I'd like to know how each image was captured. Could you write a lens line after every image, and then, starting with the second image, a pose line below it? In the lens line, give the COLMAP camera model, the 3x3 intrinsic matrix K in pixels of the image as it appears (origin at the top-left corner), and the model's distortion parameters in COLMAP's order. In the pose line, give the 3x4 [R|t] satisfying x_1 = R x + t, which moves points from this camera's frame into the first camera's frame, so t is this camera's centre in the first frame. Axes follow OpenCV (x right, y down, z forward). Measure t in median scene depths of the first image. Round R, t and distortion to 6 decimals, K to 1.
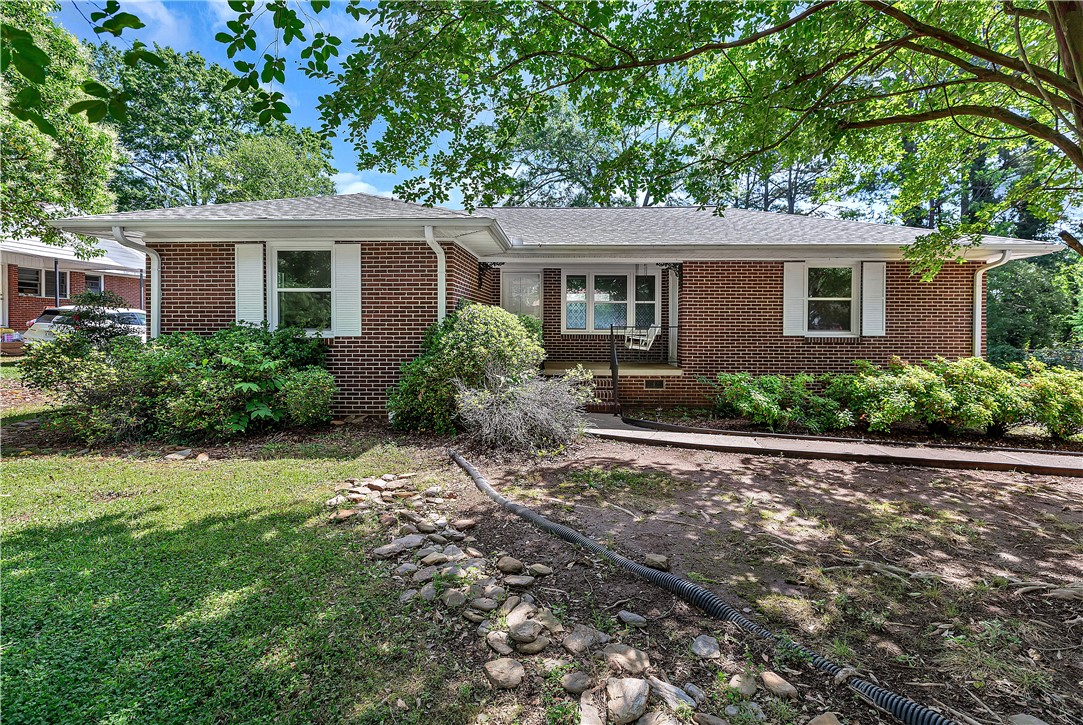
lens RADIAL K [[493.5, 0, 543.1], [0, 493.5, 357.8], [0, 0, 1]] dist [-0.001751, 0.001194]
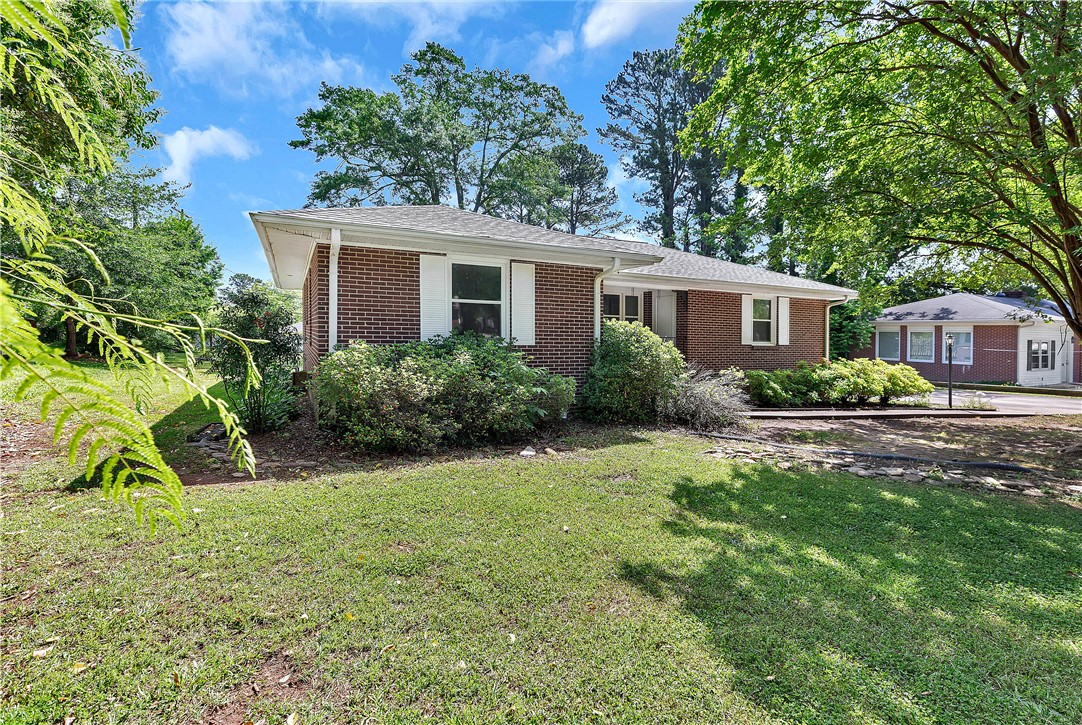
lens RADIAL K [[493.0, 0, 539.5], [0, 493.0, 359.2], [0, 0, 1]] dist [-0.001751, 0.001194]
pose [[0.889013, -0.009658, 0.457781, -0.865712], [0.011897, 0.999927, -0.002008, -0.007766], [-0.457728, 0.007231, 0.889063, -0.022602]]
